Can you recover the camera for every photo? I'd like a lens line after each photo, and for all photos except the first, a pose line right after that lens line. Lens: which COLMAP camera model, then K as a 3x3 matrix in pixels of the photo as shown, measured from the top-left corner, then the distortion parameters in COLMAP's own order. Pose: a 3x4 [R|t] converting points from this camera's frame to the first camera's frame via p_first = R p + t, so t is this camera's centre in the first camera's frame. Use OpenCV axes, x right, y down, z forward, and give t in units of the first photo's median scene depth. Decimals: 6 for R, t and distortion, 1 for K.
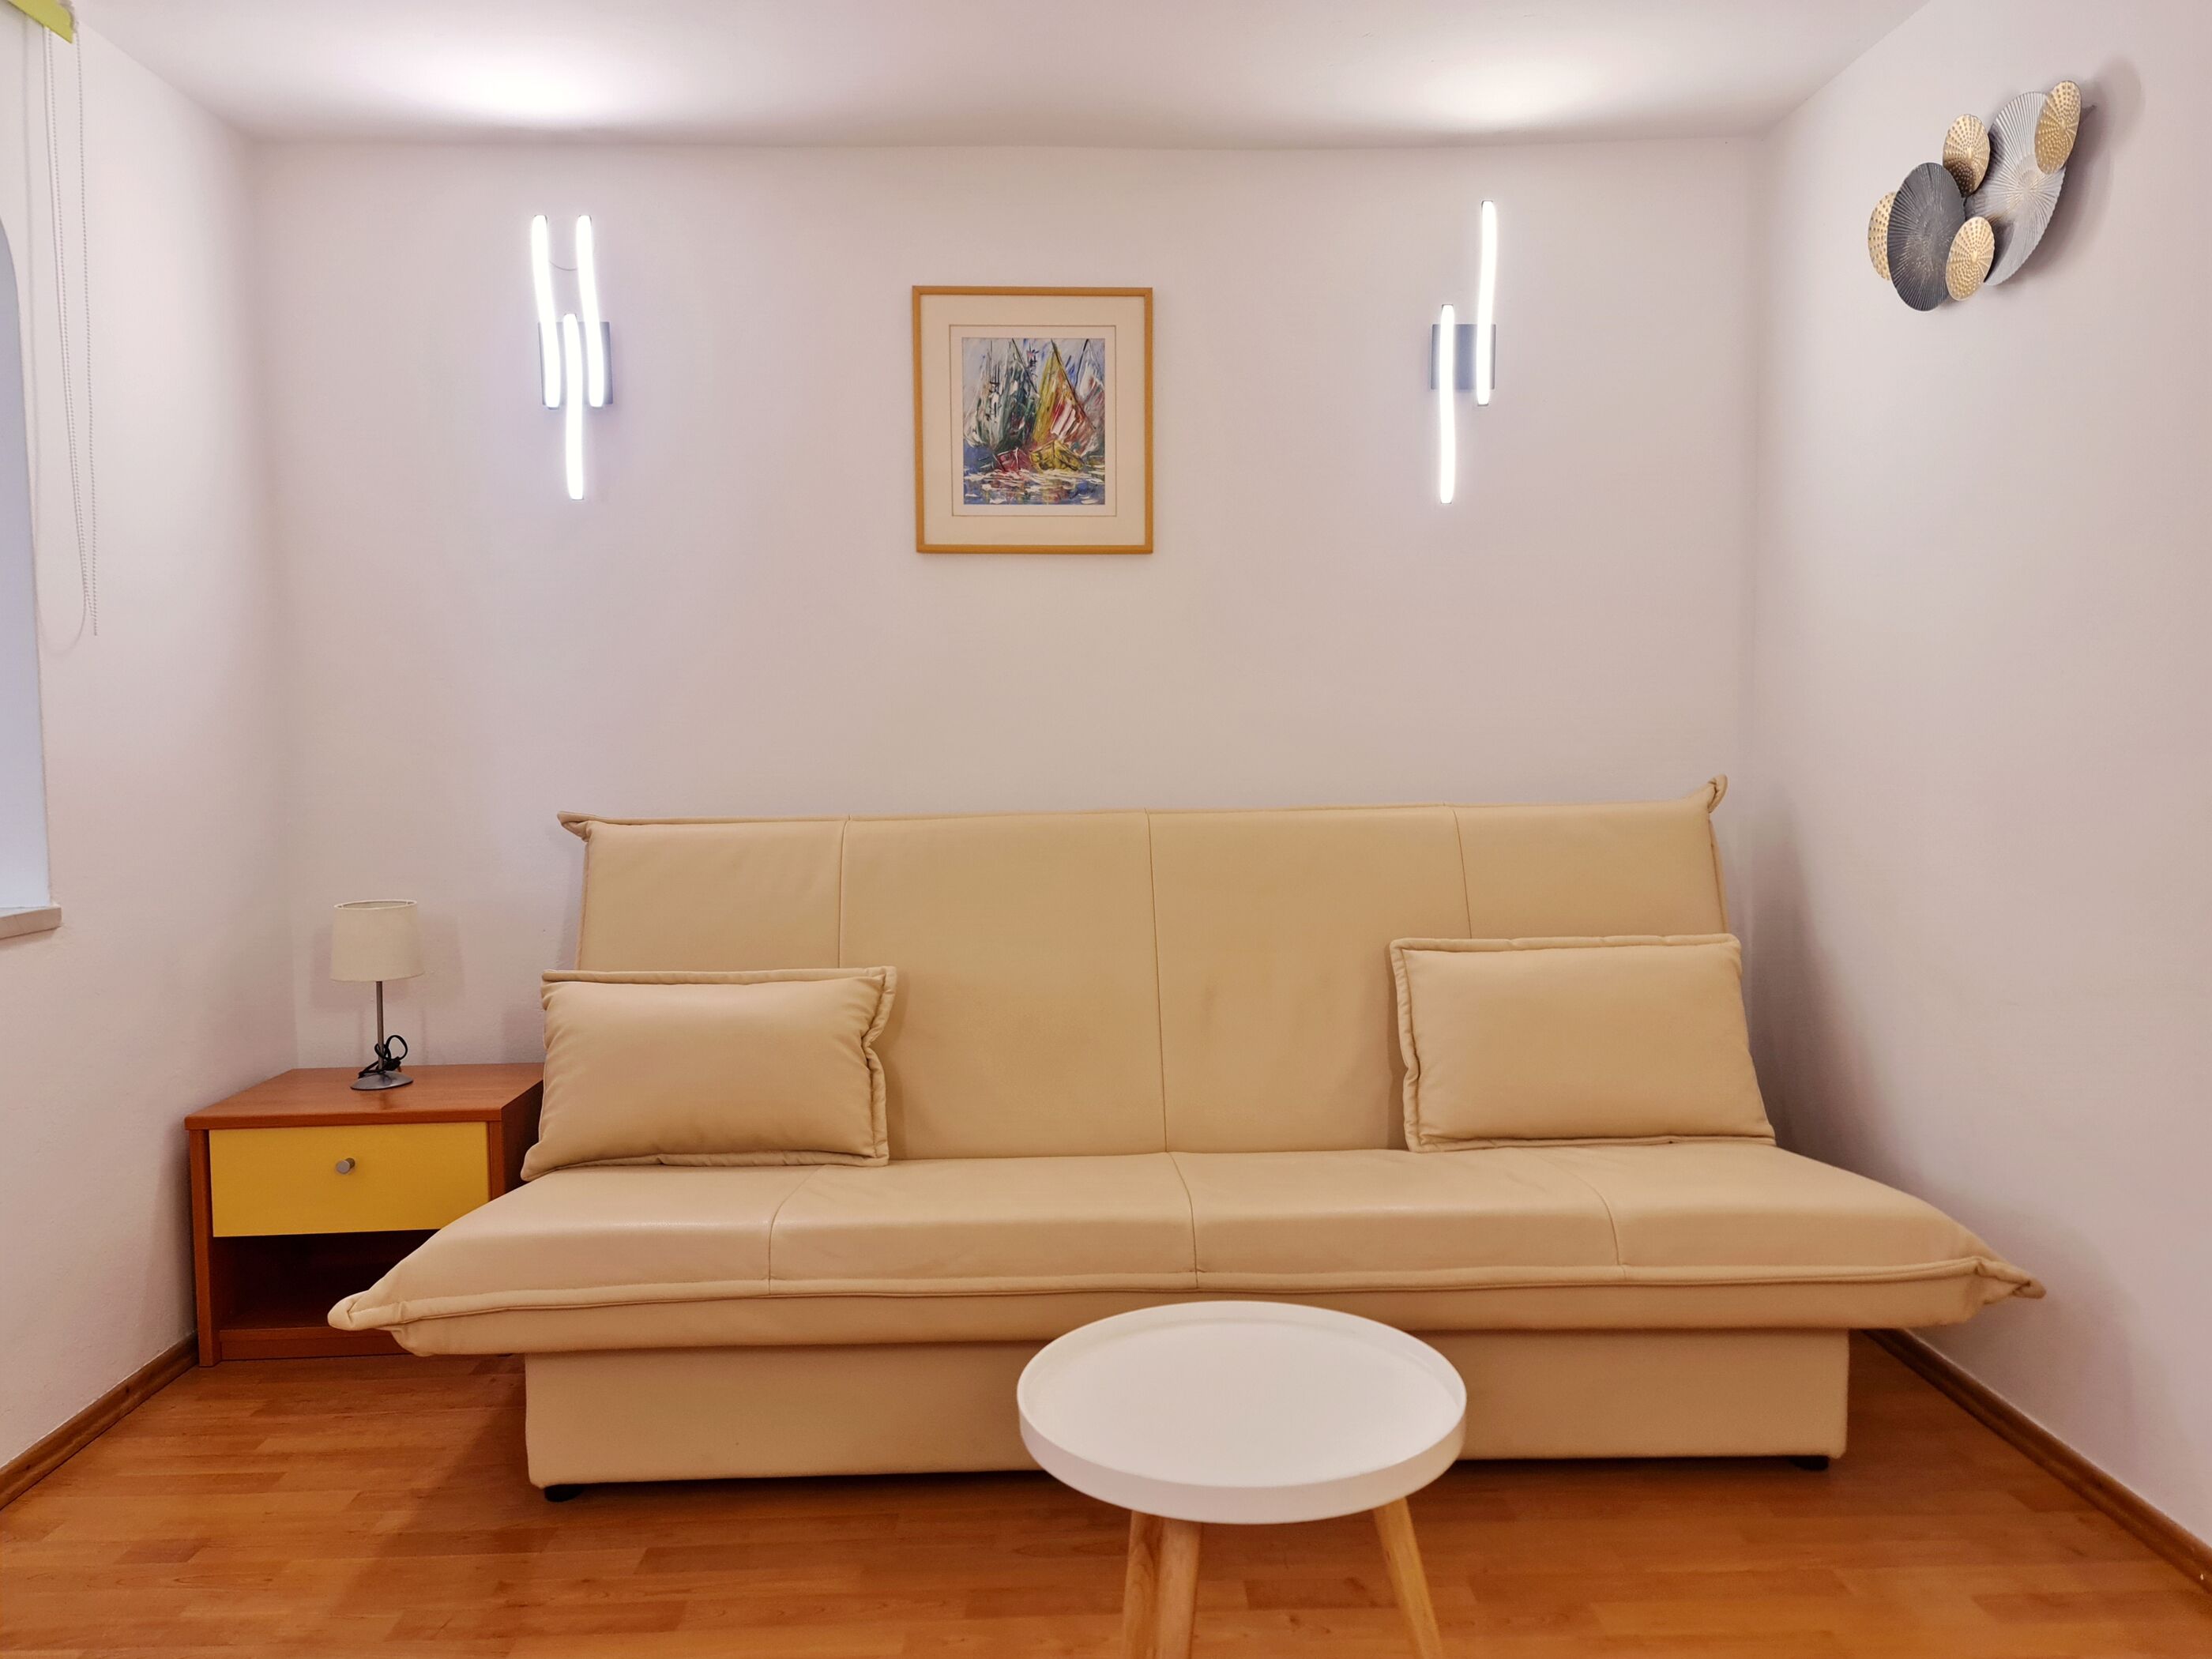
lens RADIAL K [[1618.4, 0, 1100.5], [0, 1618.4, 836.4], [0, 0, 1]] dist [0.062817, -0.053950]
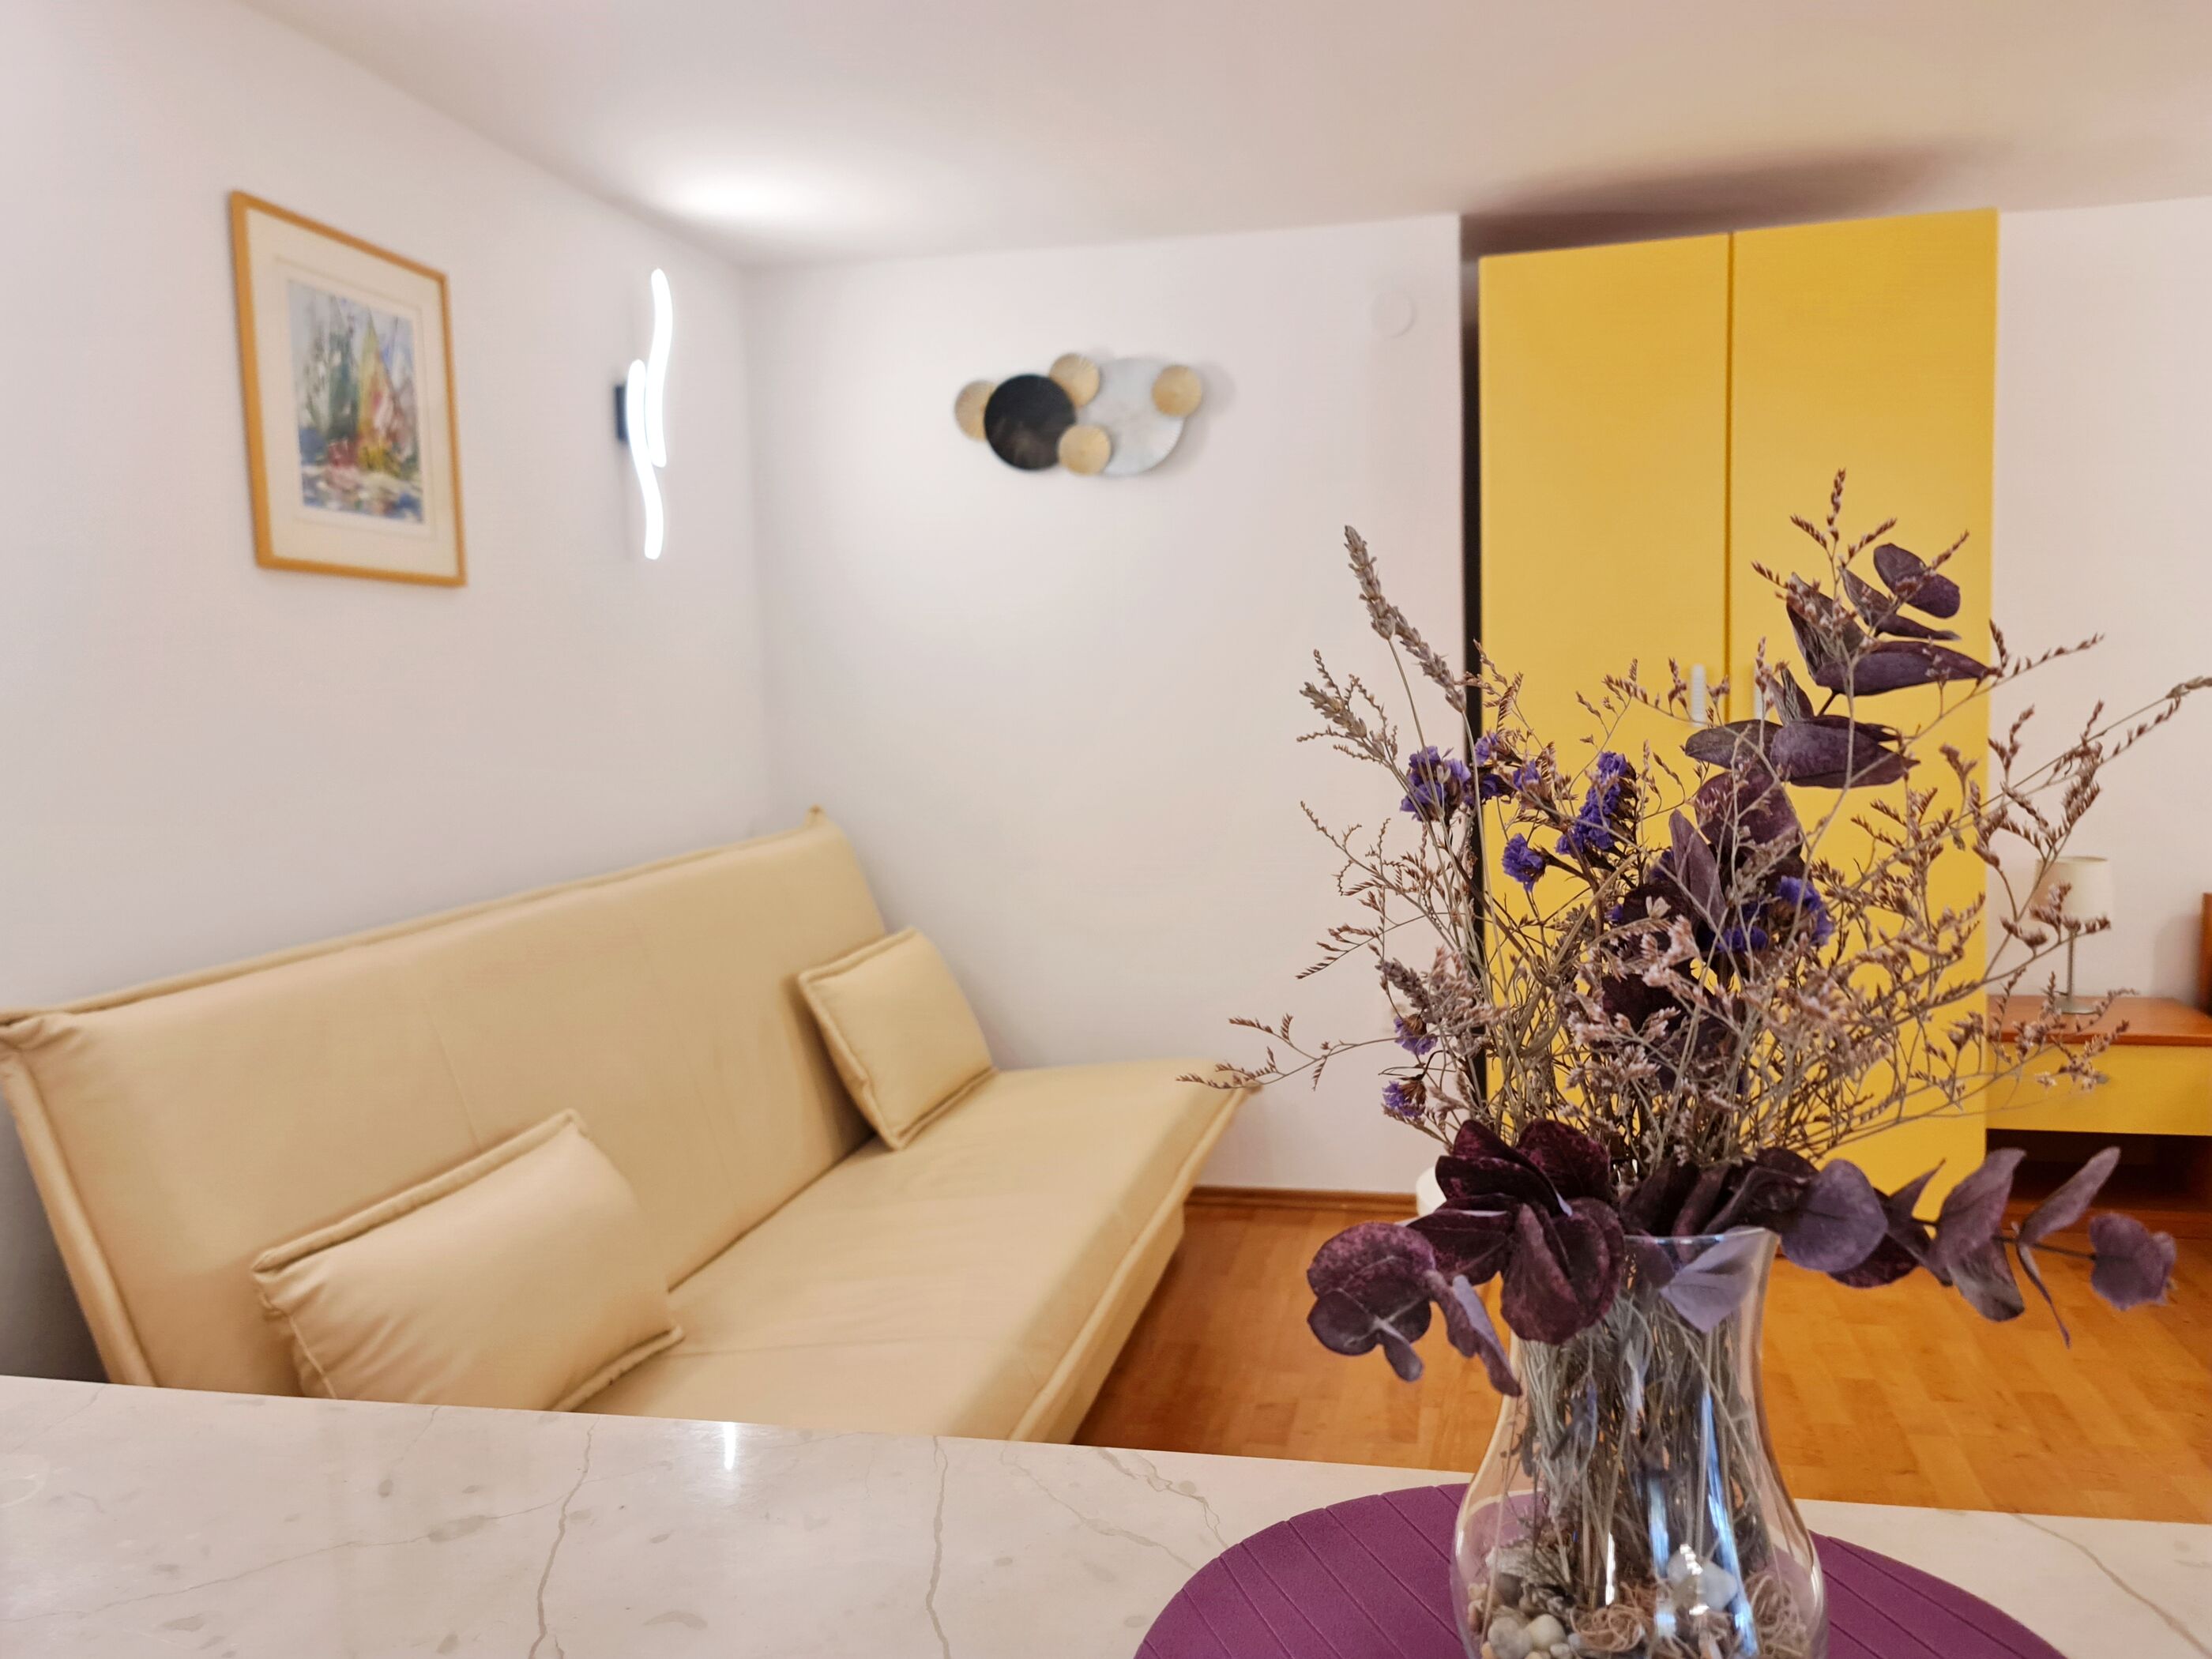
lens RADIAL K [[1618.4, 0, 1104.3], [0, 1618.4, 835.7], [0, 0, 1]] dist [0.062817, -0.053950]
pose [[0.259800, -0.087353, 0.961703, -0.722247], [0.094288, 0.993436, 0.064764, -0.069768], [-0.961048, 0.073851, 0.266331, 0.466237]]
